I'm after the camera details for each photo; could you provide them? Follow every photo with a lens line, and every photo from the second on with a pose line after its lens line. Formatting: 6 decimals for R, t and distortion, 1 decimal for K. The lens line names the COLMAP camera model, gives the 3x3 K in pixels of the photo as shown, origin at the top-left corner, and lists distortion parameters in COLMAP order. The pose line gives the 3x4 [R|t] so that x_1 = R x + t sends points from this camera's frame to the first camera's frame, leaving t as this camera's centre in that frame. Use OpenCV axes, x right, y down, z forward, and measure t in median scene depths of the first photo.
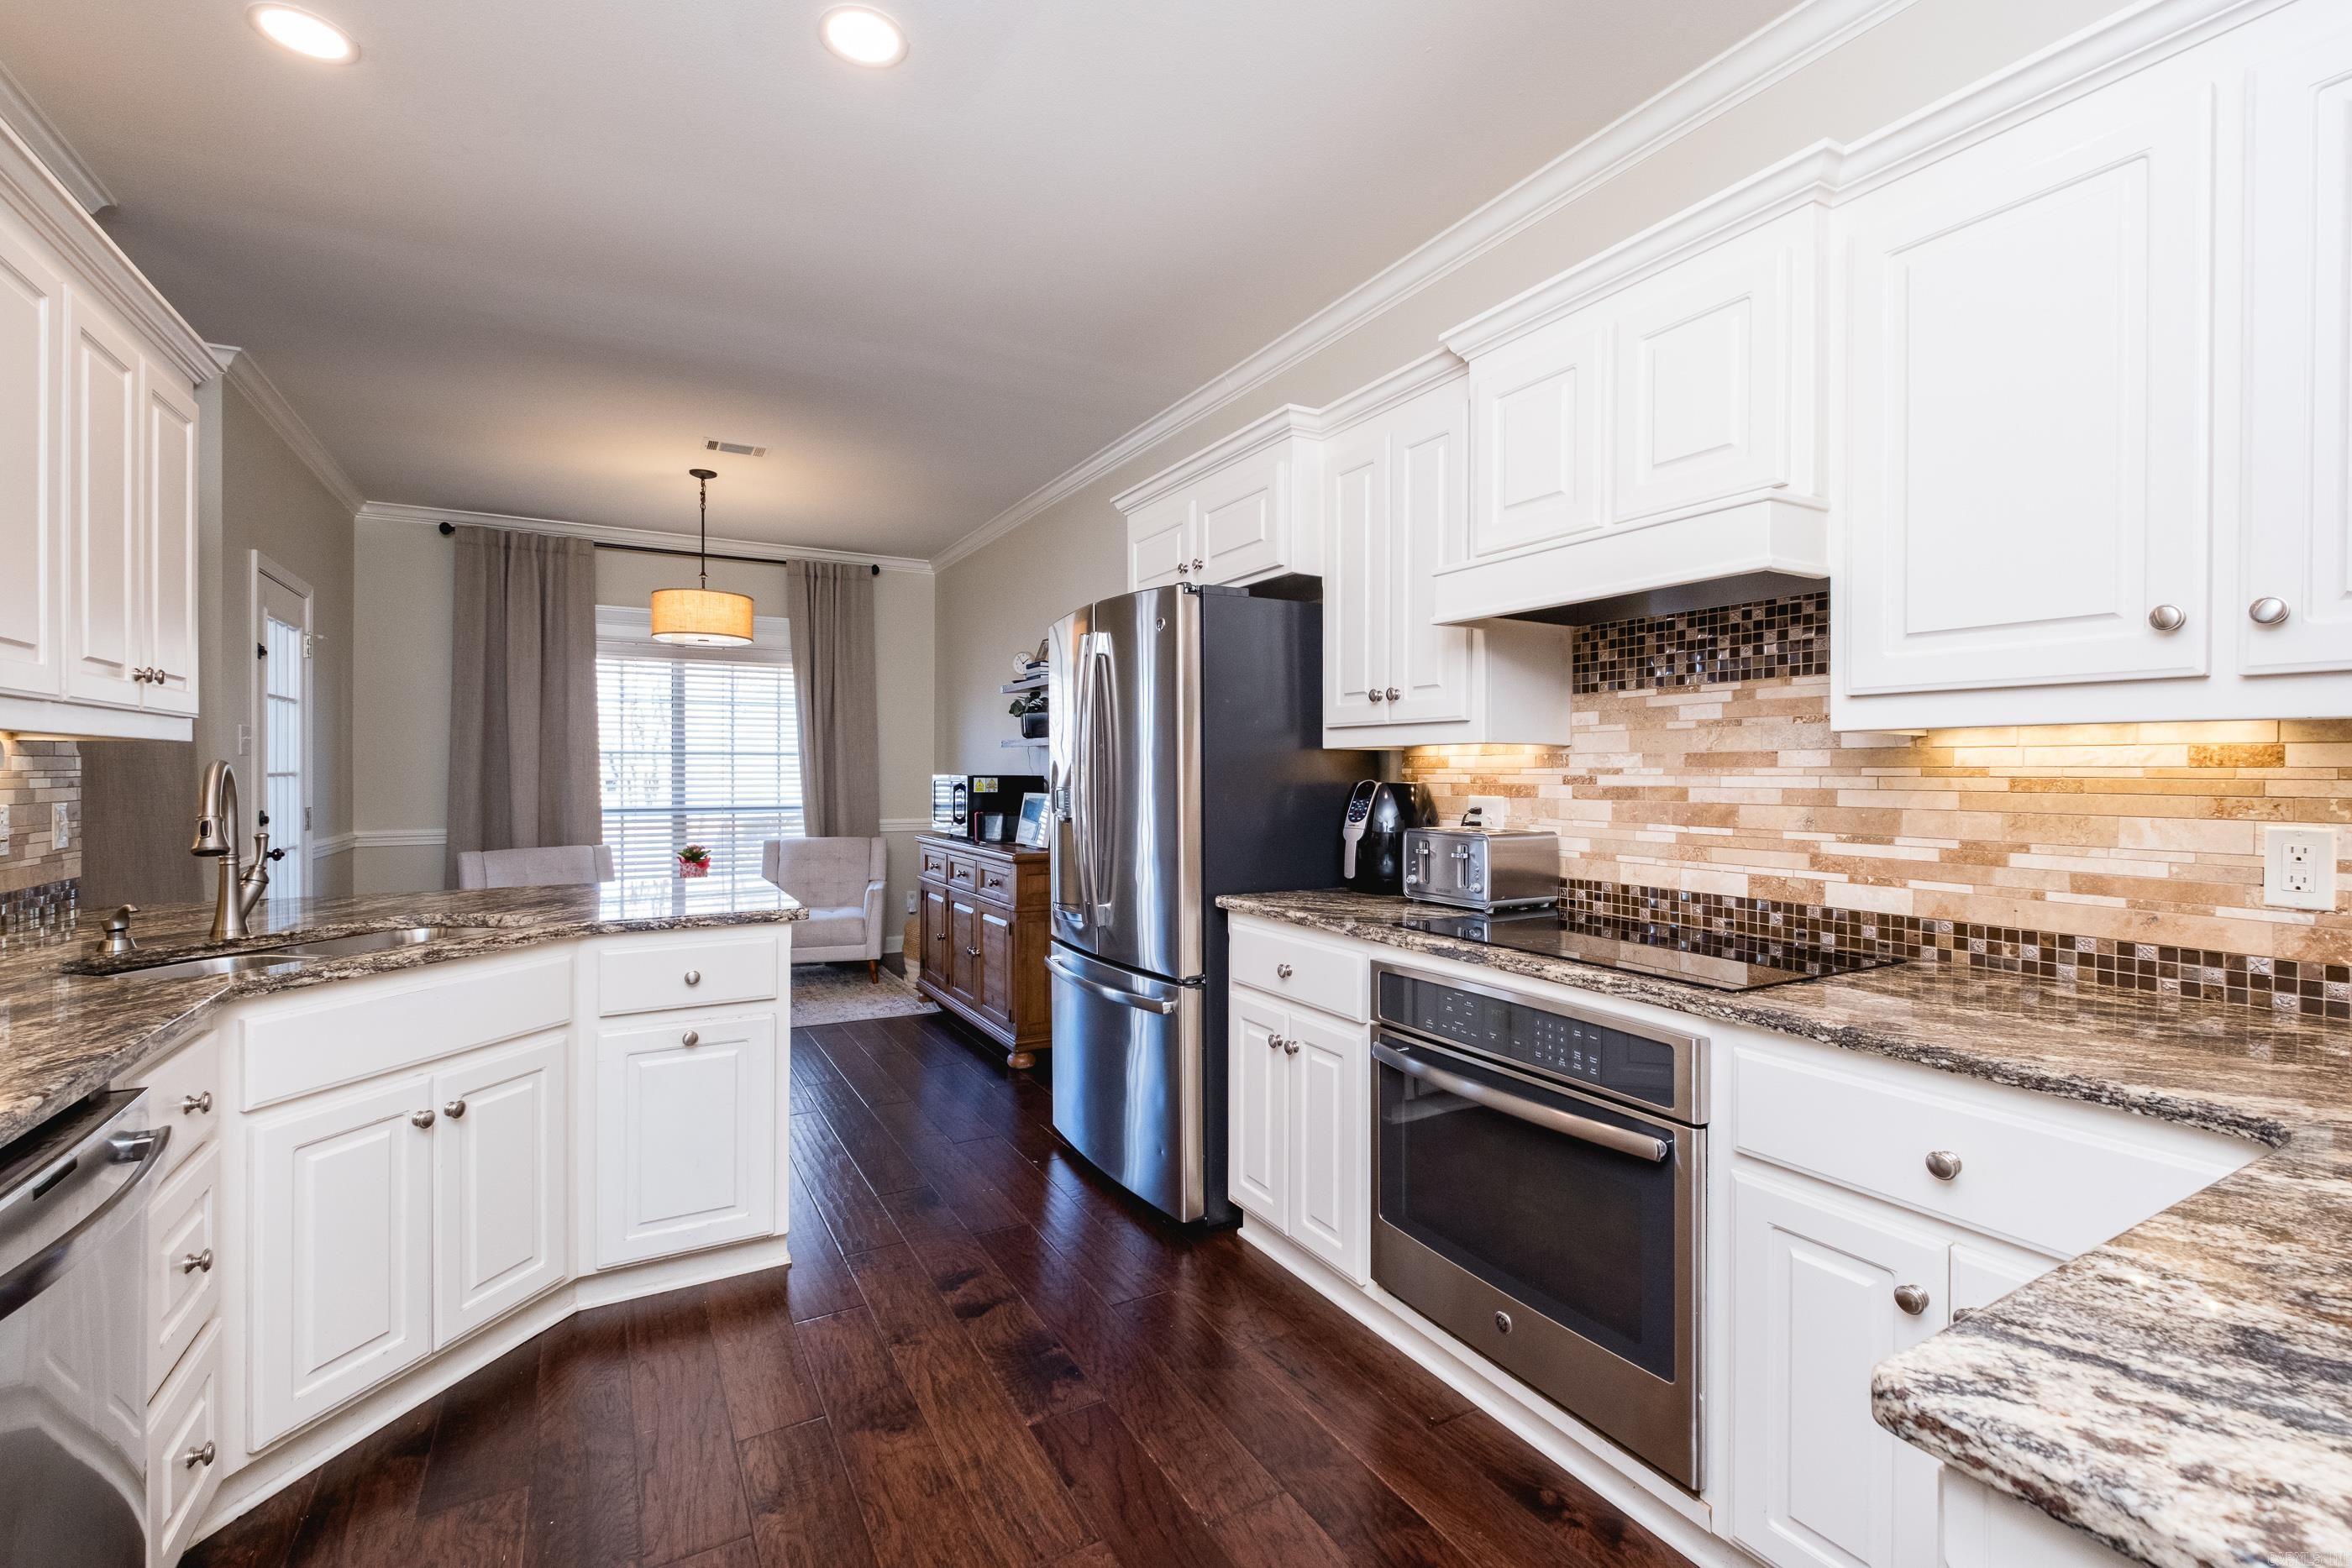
lens RADIAL K [[1027.4, 0, 1184.6], [0, 1027.4, 777.4], [0, 0, 1]] dist [0.009280, -0.006044]
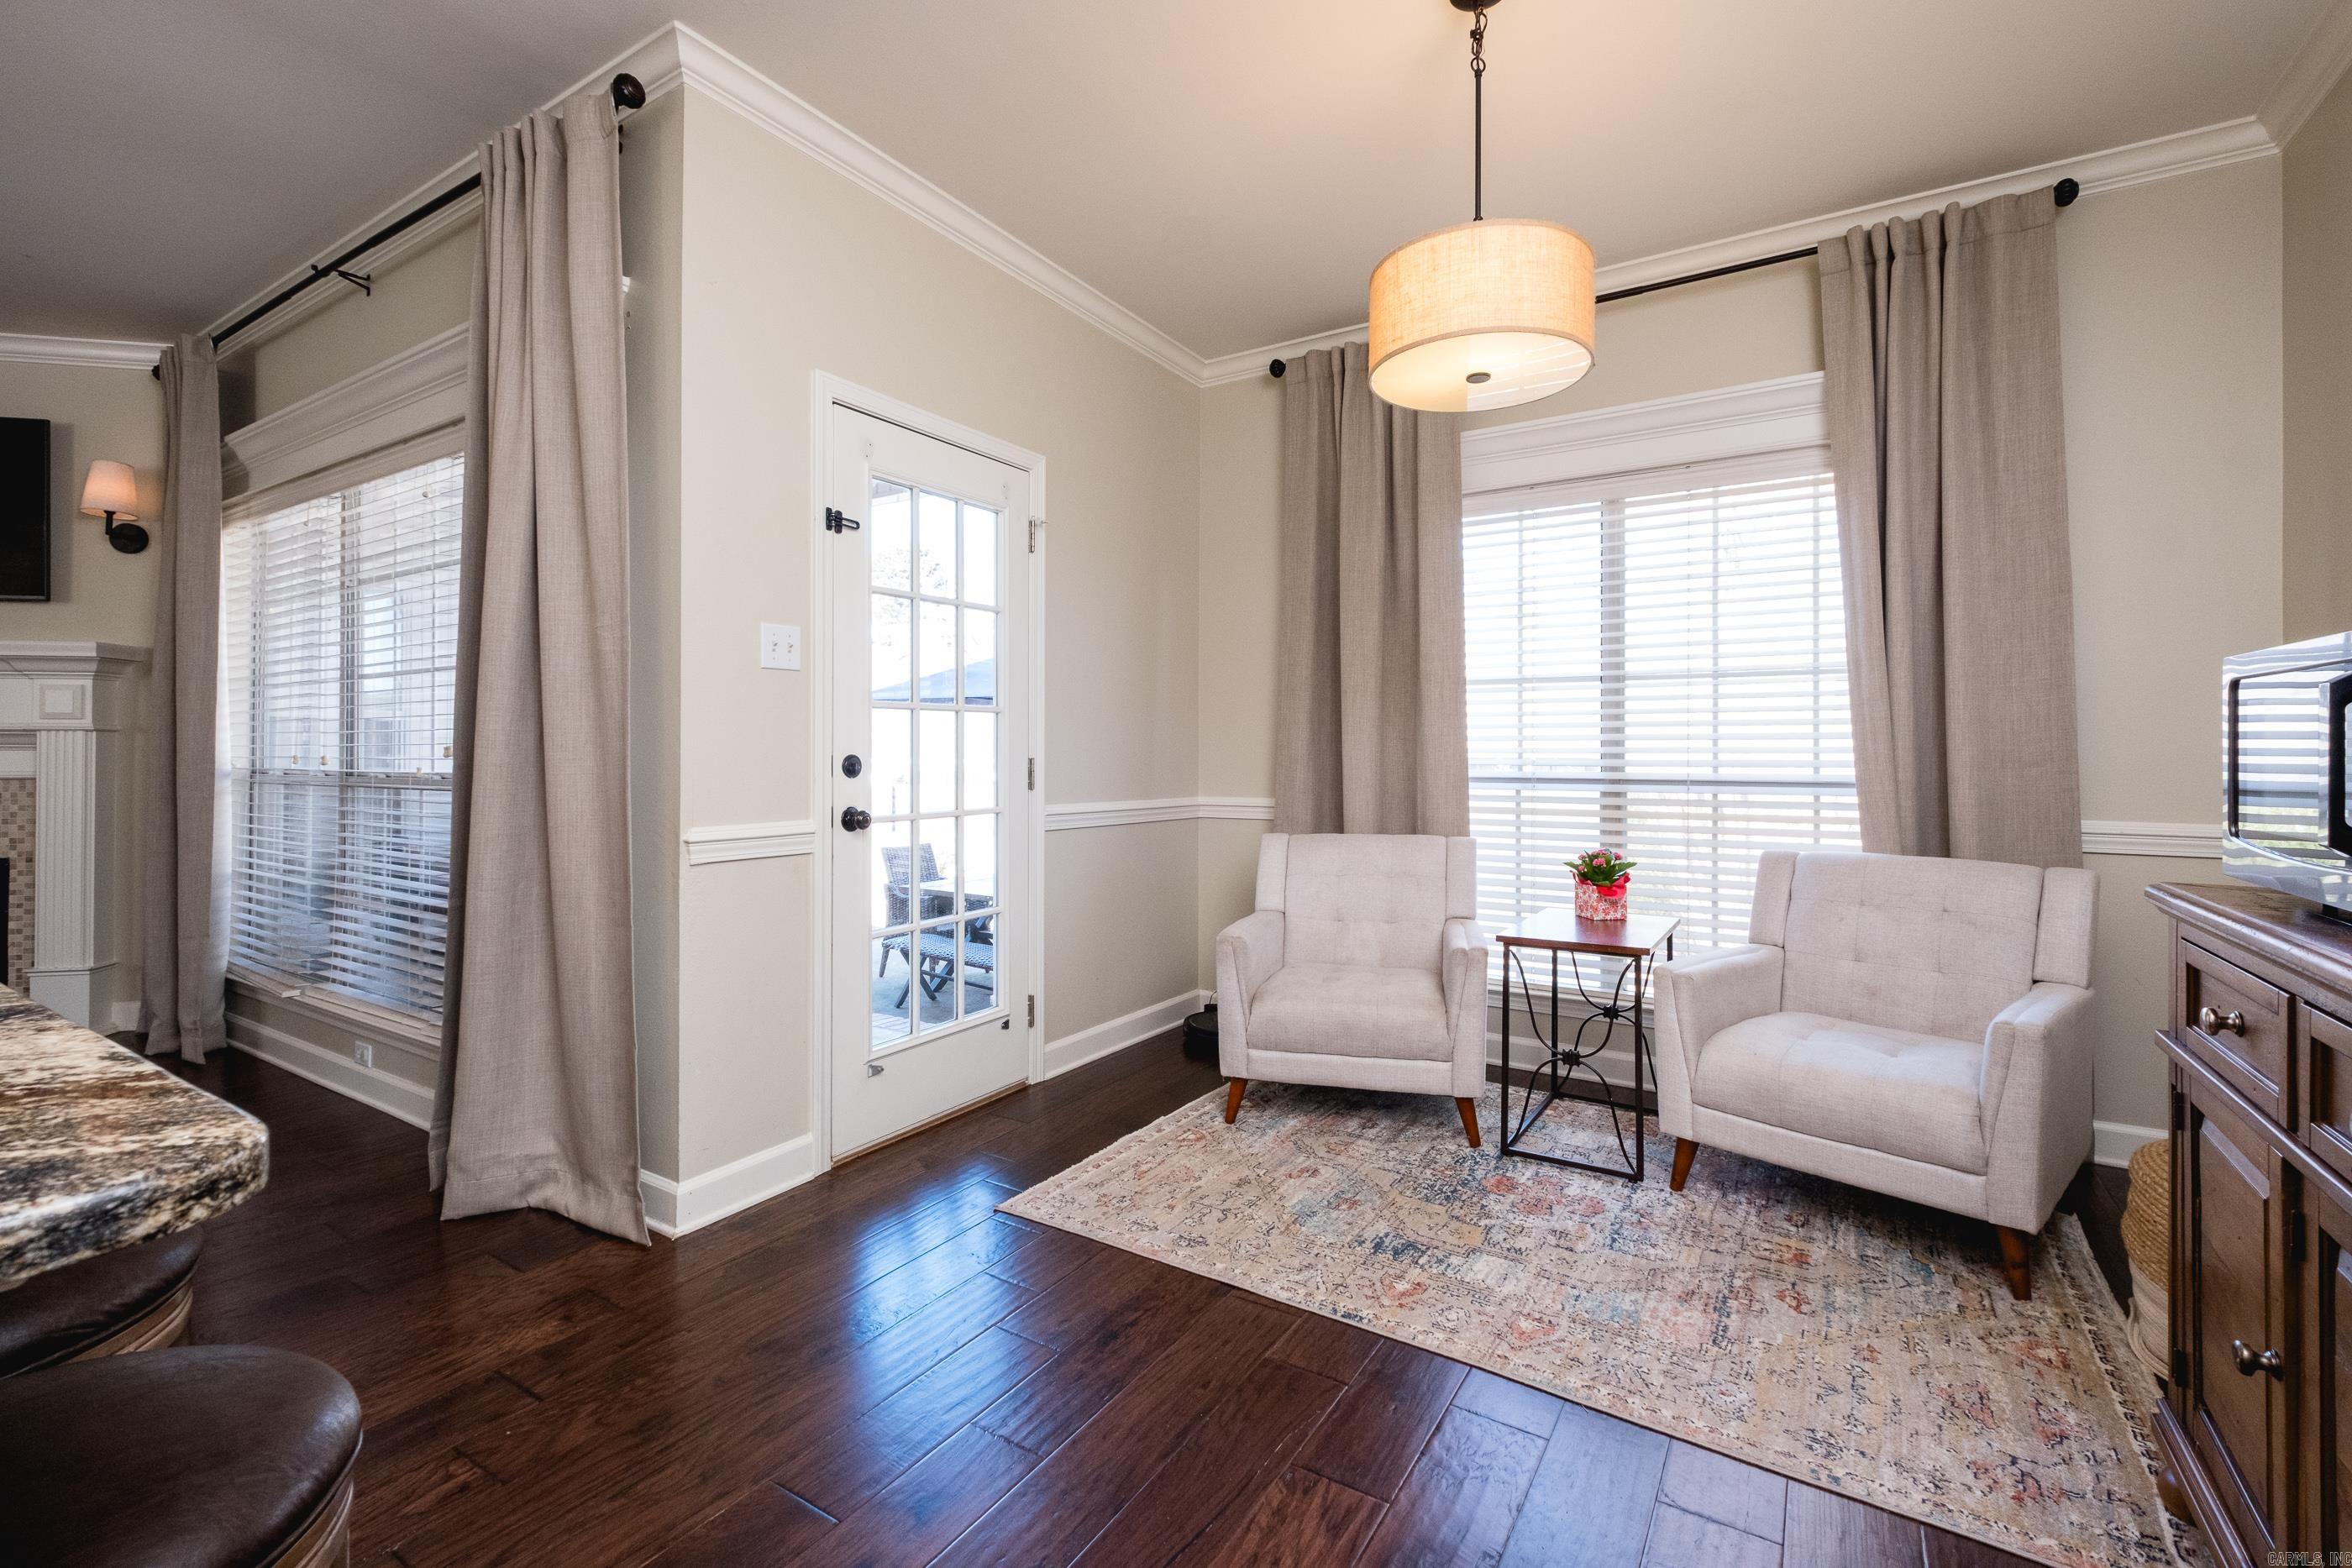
lens RADIAL K [[1027.4, 0, 1186.0], [0, 1027.4, 738.9], [0, 0, 1]] dist [0.009280, -0.006044]
pose [[0.469907, -0.012700, -0.882625, -0.120520], [-0.005150, 0.999840, -0.017128, 0.019773], [0.882701, 0.012594, 0.469766, 0.557889]]
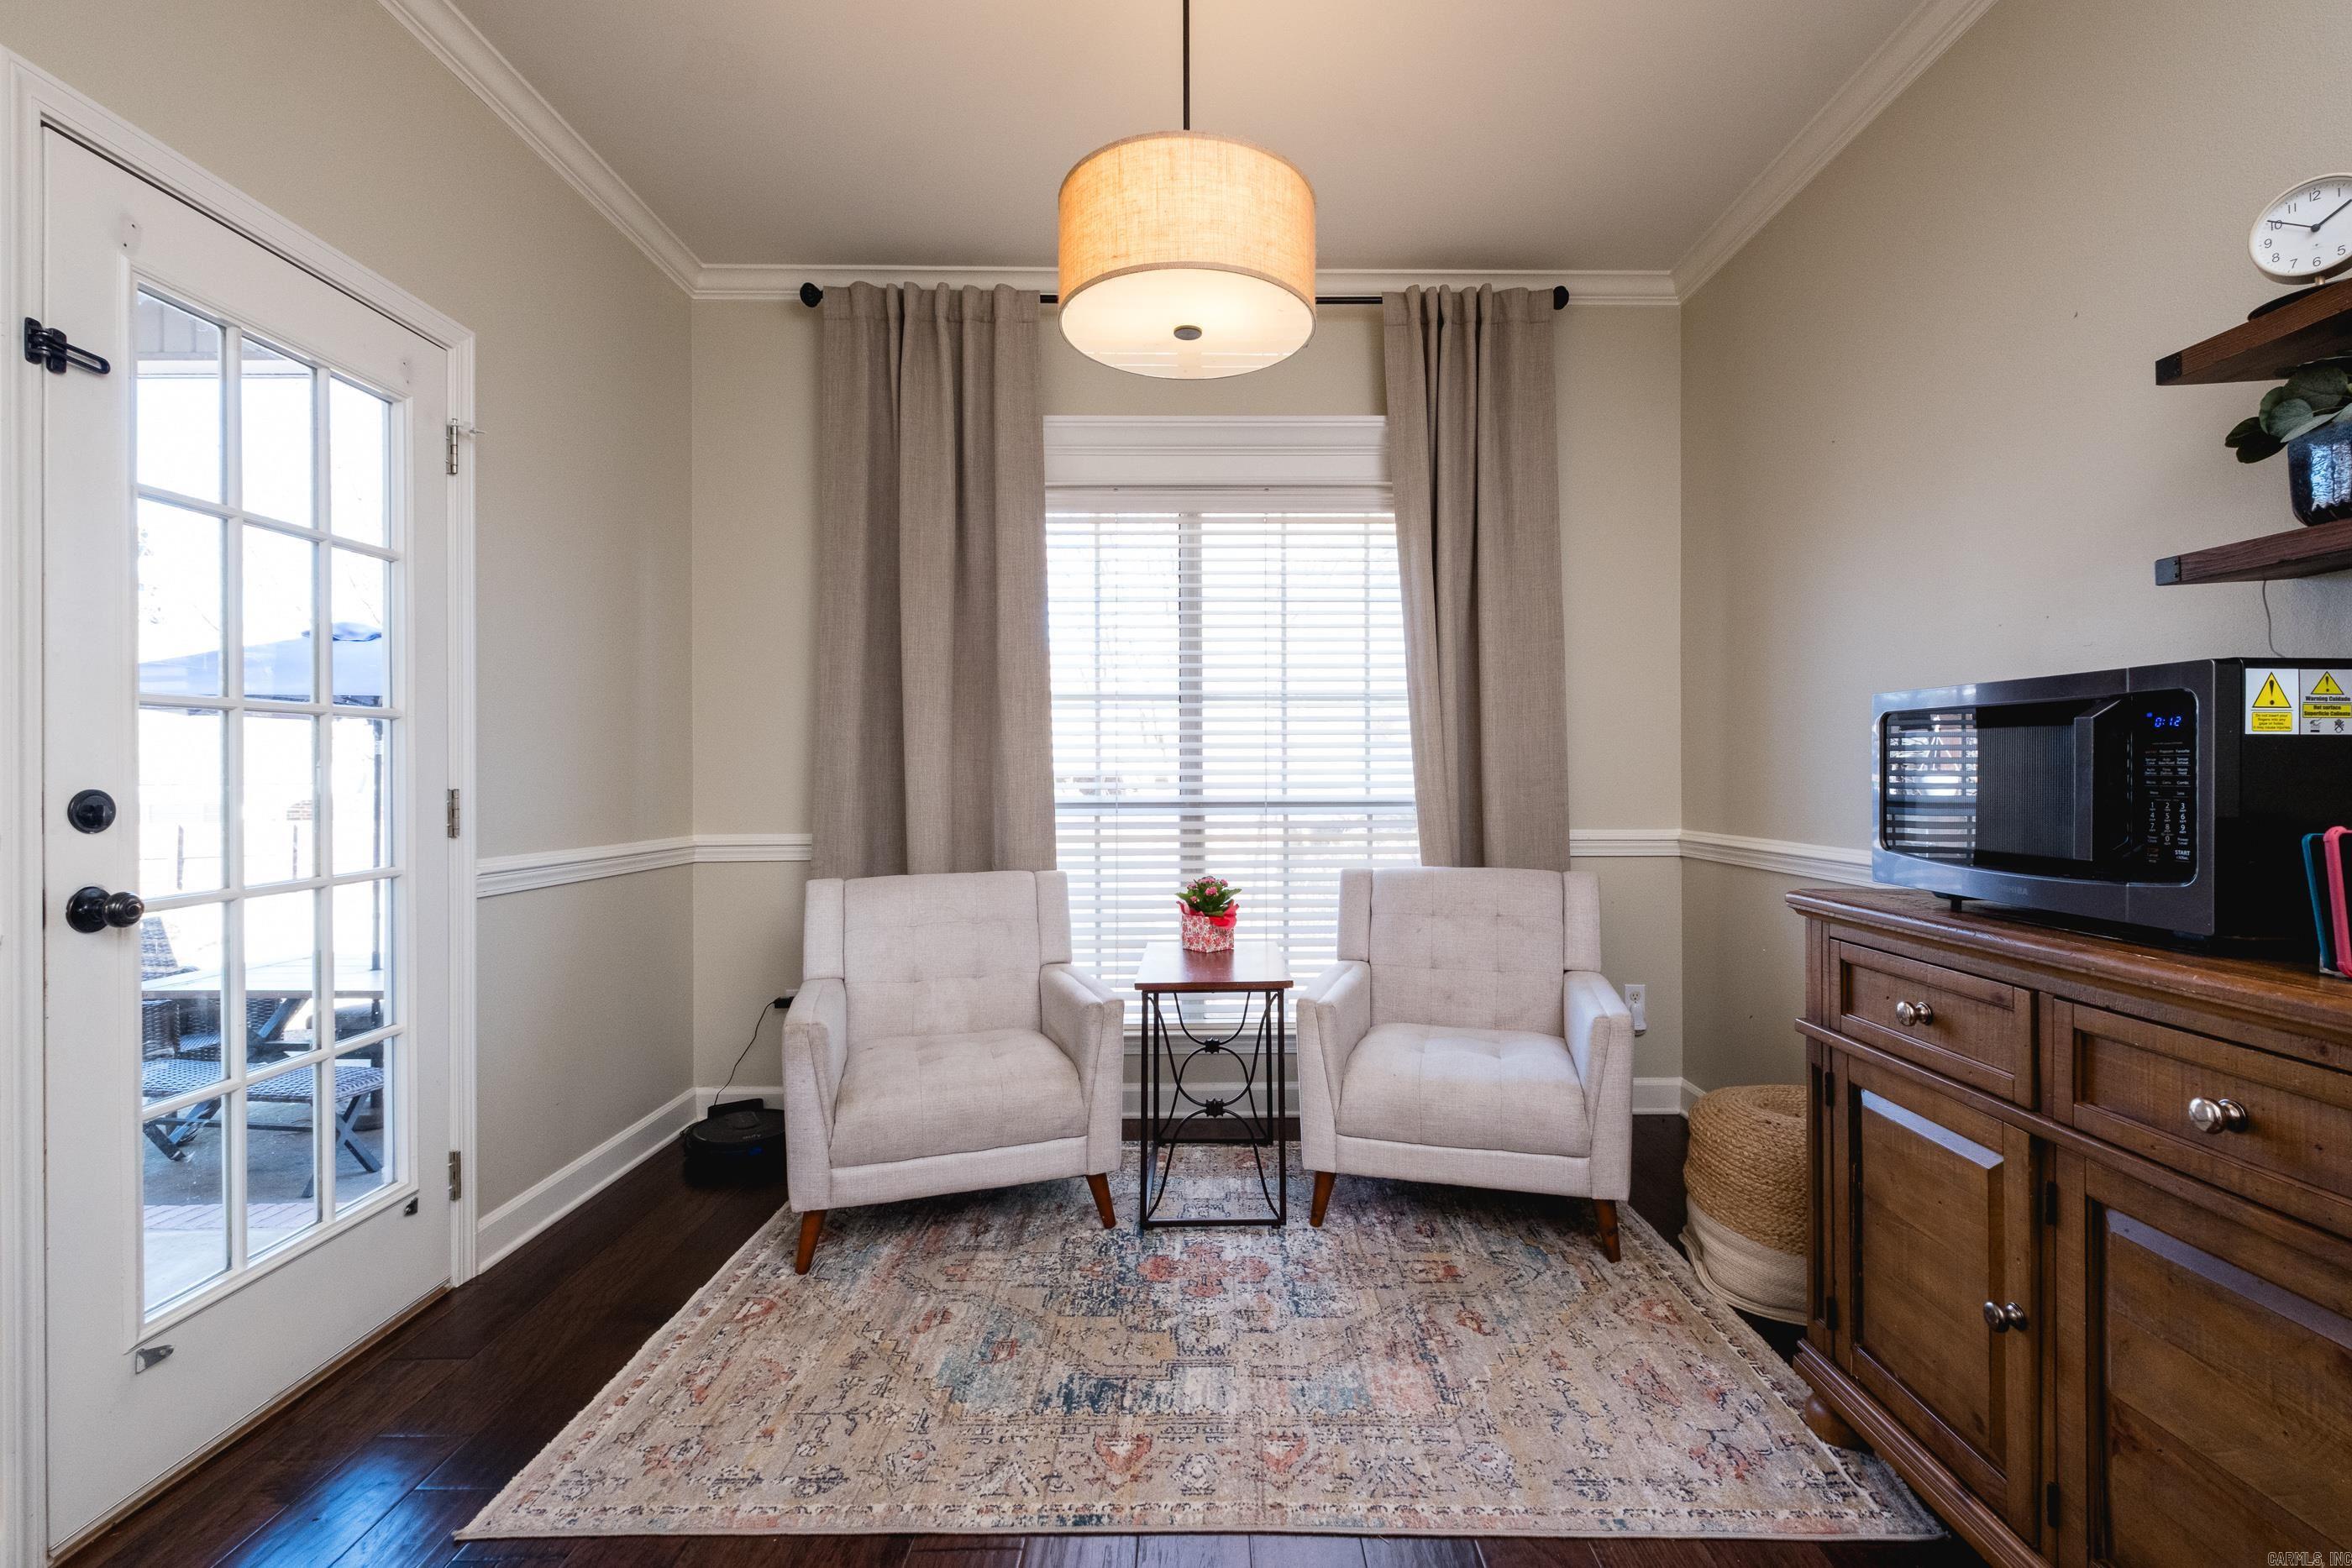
lens RADIAL K [[1027.4, 0, 1205.9], [0, 1027.4, 766.4], [0, 0, 1]] dist [0.009280, -0.006044]
pose [[0.875739, -0.007798, -0.482723, -0.235630], [0.003270, 0.999942, -0.010221, 0.017610], [0.482775, 0.007373, 0.875714, 0.554607]]
